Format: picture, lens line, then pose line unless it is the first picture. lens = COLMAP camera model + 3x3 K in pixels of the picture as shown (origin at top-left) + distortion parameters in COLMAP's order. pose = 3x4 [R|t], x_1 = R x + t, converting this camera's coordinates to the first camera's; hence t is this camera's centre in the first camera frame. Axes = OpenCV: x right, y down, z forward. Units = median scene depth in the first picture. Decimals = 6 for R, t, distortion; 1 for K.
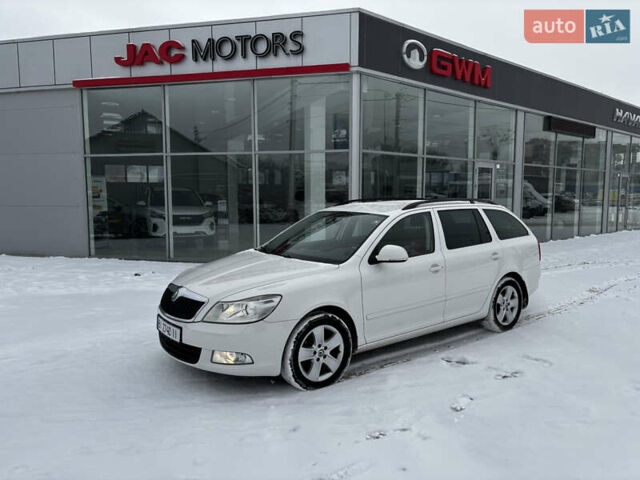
lens RADIAL K [[490.7, 0, 317.2], [0, 490.7, 241.4], [0, 0, 1]] dist [0.046086, -0.037562]
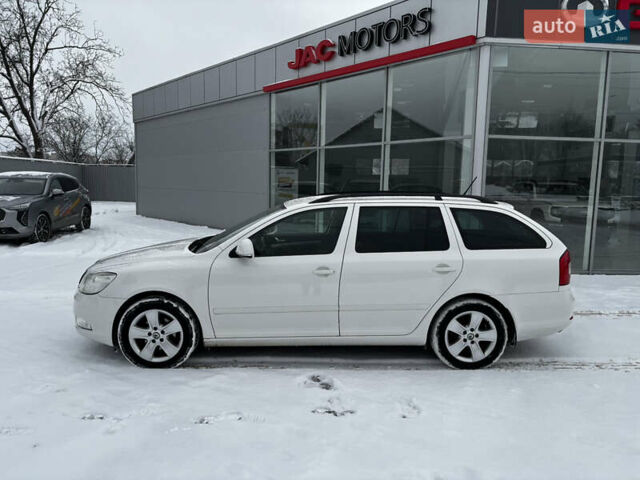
lens RADIAL K [[490.4, 0, 317.5], [0, 490.4, 237.7], [0, 0, 1]] dist [0.042637, -0.032589]
pose [[0.811629, 0.081086, -0.578518, 0.368152], [-0.076853, 0.996533, 0.031856, -0.016090], [0.579095, 0.018606, 0.815047, 0.146251]]
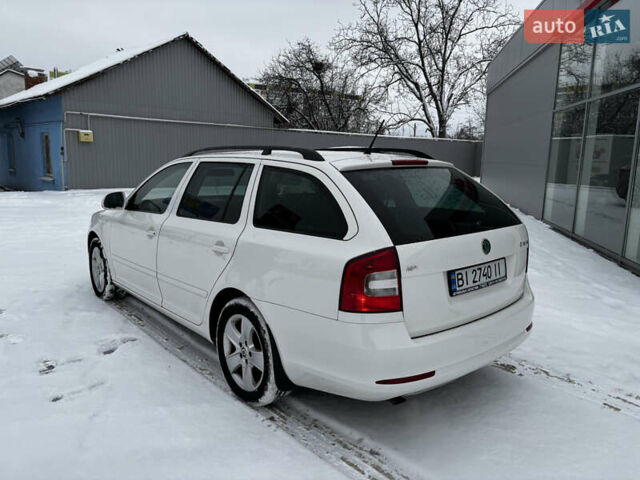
lens RADIAL K [[480.8, 0, 320.0], [0, 480.8, 240.0], [0, 0, 1]] dist [0.044292, -0.047540]
pose [[0.058091, 0.176029, -0.982669, 0.515914], [-0.114354, 0.979026, 0.168617, -0.048081], [0.991740, 0.102577, 0.077003, 0.612738]]
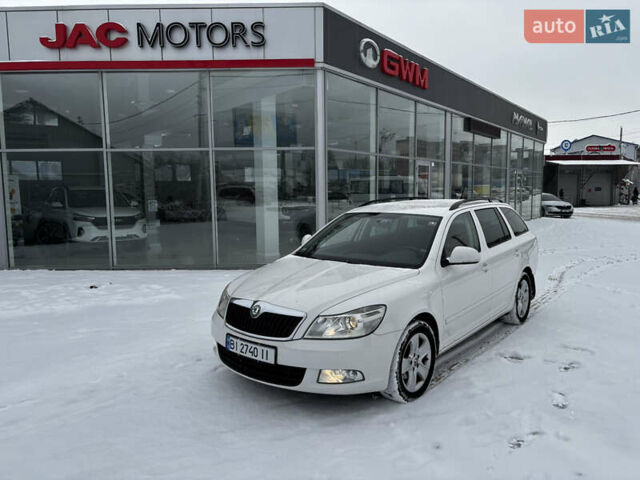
lens RADIAL K [[490.7, 0, 317.2], [0, 490.7, 241.4], [0, 0, 1]] dist [0.046086, -0.037562]
pose [[0.972470, -0.033975, 0.230538, -0.166771], [0.032077, 0.999414, 0.011976, -0.011139], [-0.230810, -0.004252, 0.972990, 0.045962]]
